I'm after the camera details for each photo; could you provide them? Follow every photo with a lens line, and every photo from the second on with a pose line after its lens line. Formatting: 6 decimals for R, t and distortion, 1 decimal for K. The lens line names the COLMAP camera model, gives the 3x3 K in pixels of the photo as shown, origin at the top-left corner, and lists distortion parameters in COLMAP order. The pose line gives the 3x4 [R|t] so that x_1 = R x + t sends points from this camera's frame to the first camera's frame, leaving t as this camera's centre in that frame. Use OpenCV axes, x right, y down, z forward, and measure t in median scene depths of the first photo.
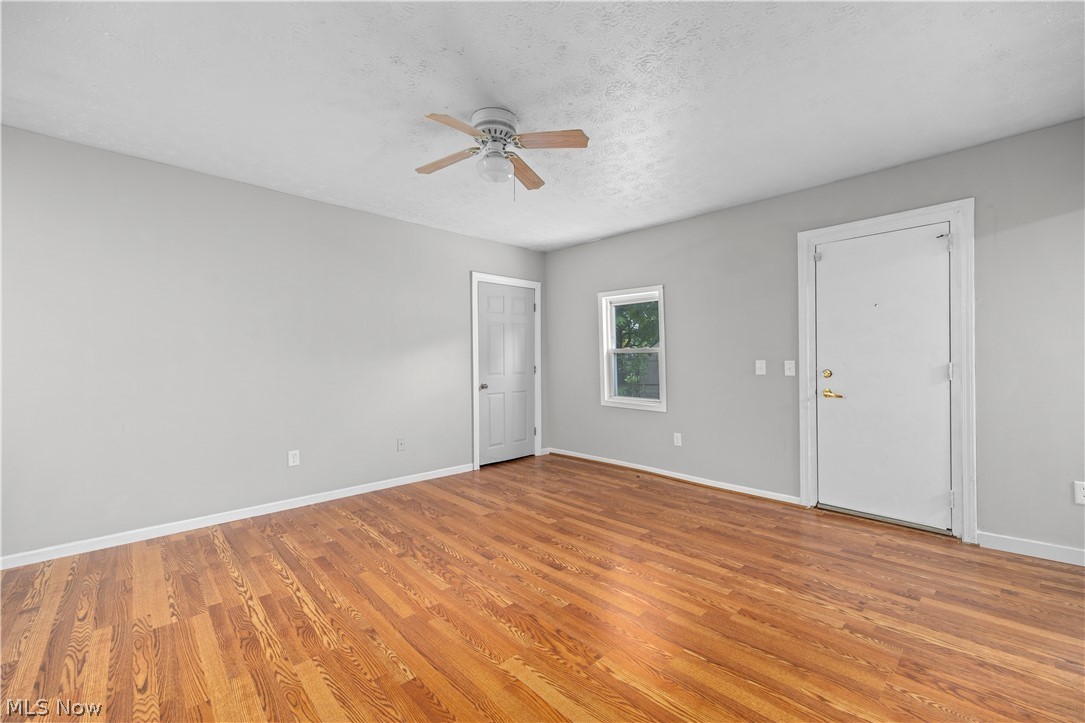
lens RADIAL K [[439.0, 0, 540.2], [0, 439.0, 358.5], [0, 0, 1]] dist [0.008291, -0.000179]
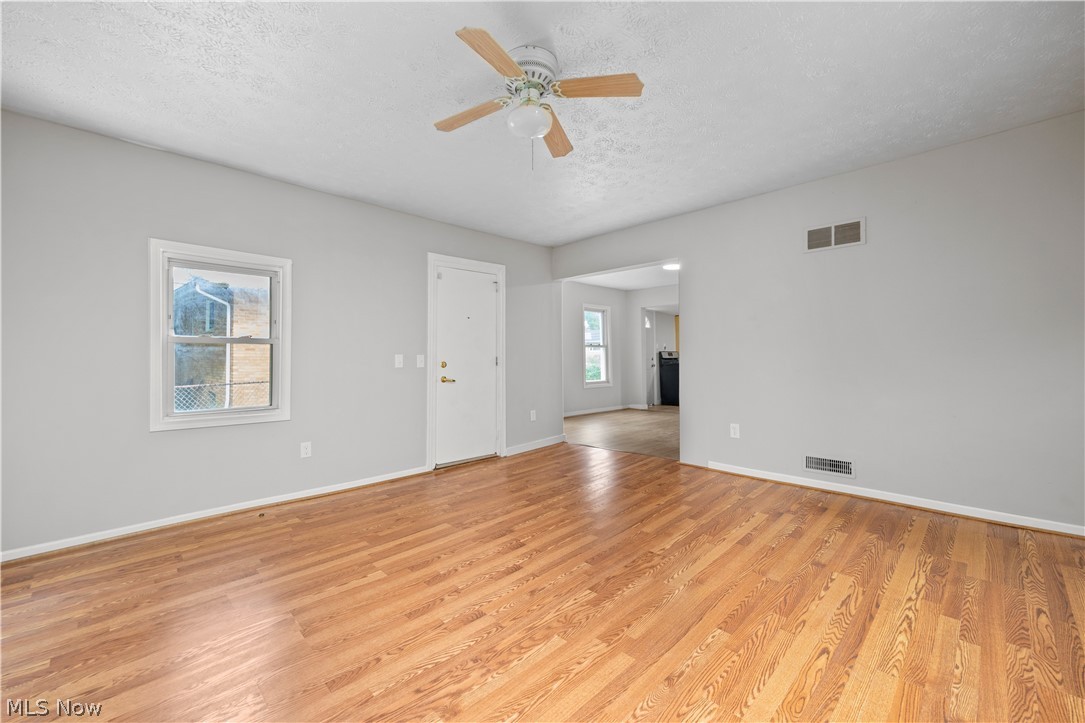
lens RADIAL K [[439.0, 0, 548.4], [0, 439.0, 365.0], [0, 0, 1]] dist [0.008291, -0.000179]
pose [[-0.034149, -0.011976, 0.999345, -0.822095], [0.006559, 0.999904, 0.012207, 0.023872], [-0.999395, 0.006972, -0.034067, 0.873718]]
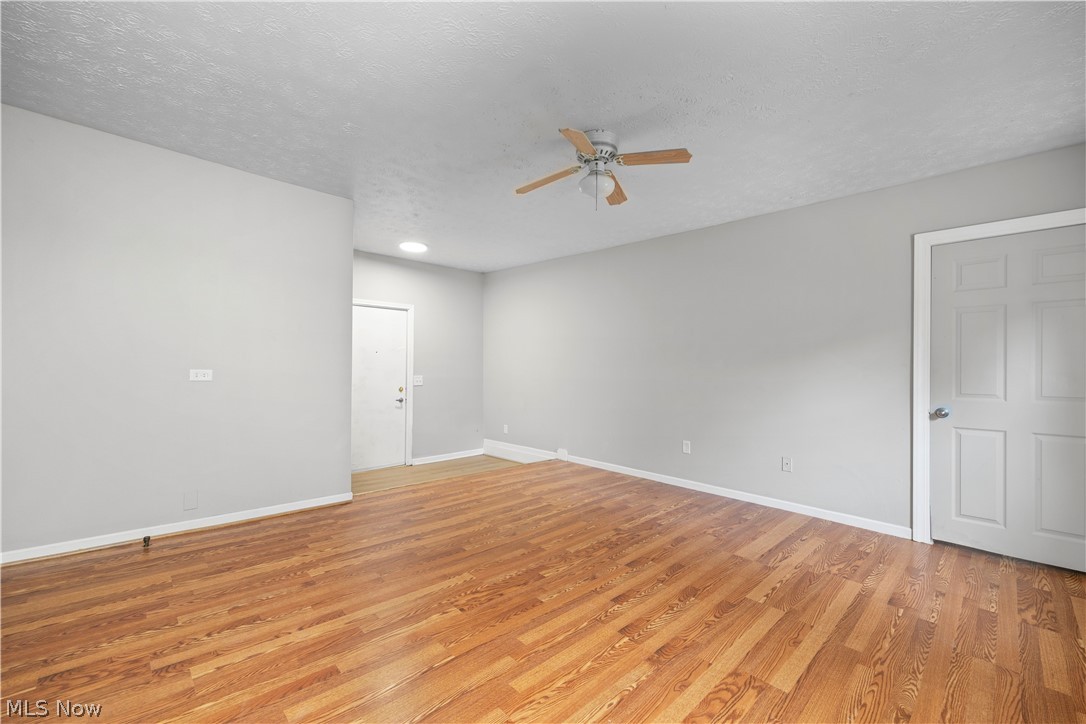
lens RADIAL K [[439.4, 0, 545.9], [0, 439.4, 366.5], [0, 0, 1]] dist [0.008291, -0.000179]
pose [[0.019694, 0.009027, -0.999765, 0.846924], [-0.012804, 0.999880, 0.008776, -0.003751], [0.999724, 0.012629, 0.019807, 0.756318]]
